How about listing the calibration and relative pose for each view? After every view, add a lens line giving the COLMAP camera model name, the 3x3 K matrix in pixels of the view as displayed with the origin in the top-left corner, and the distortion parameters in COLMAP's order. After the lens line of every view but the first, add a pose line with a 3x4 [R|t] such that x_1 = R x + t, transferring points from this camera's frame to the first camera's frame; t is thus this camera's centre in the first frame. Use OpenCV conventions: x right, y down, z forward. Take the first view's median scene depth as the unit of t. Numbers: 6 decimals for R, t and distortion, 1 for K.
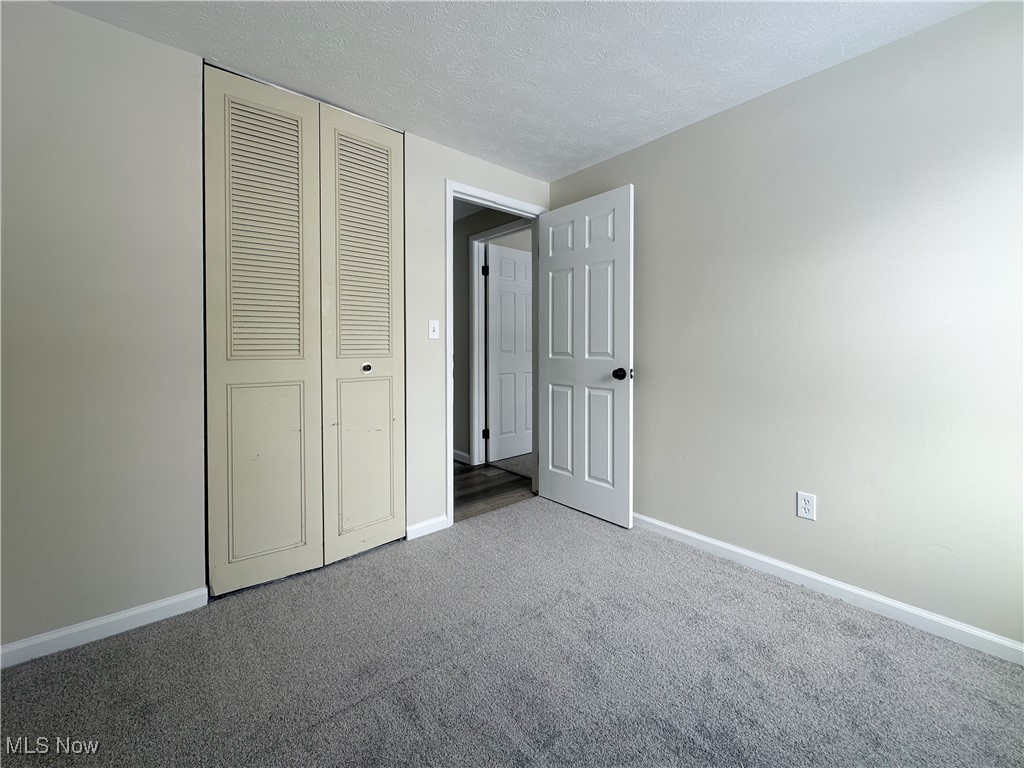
lens RADIAL K [[436.7, 0, 505.4], [0, 436.7, 371.6], [0, 0, 1]] dist [0.000572, 0.000191]
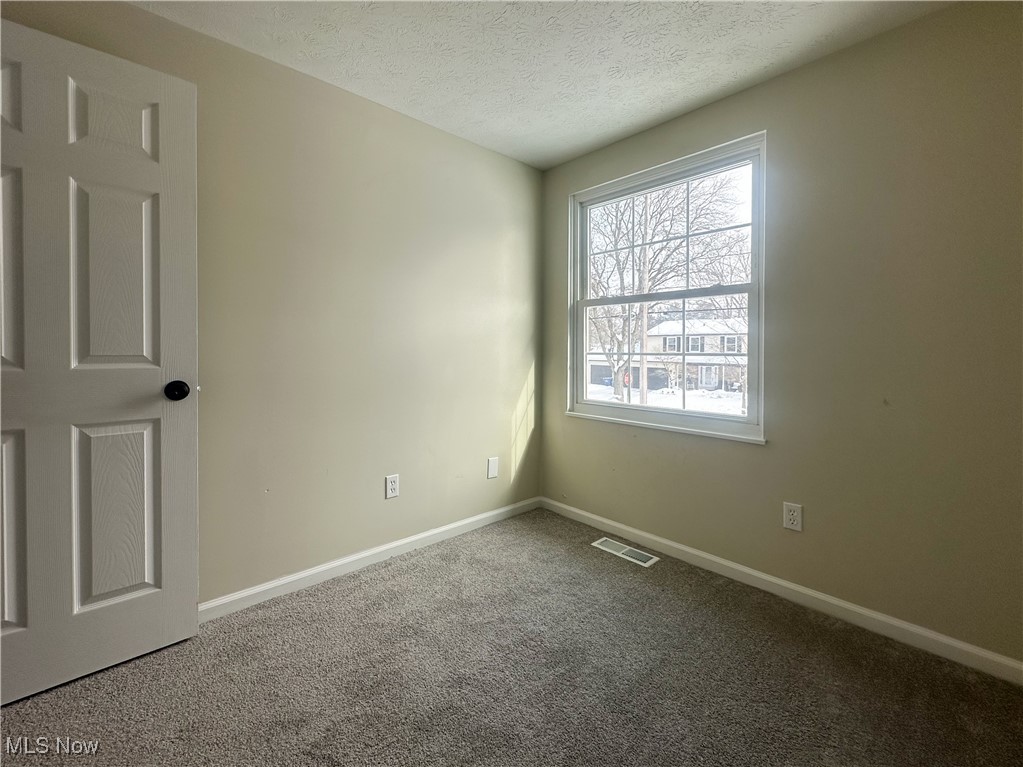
lens RADIAL K [[436.3, 0, 504.9], [0, 436.3, 371.2], [0, 0, 1]] dist [0.000572, 0.000191]
pose [[-0.047684, -0.045473, 0.997827, -0.358565], [0.051548, 0.997520, 0.047922, -0.027346], [-0.997532, 0.053721, -0.045221, 0.583013]]
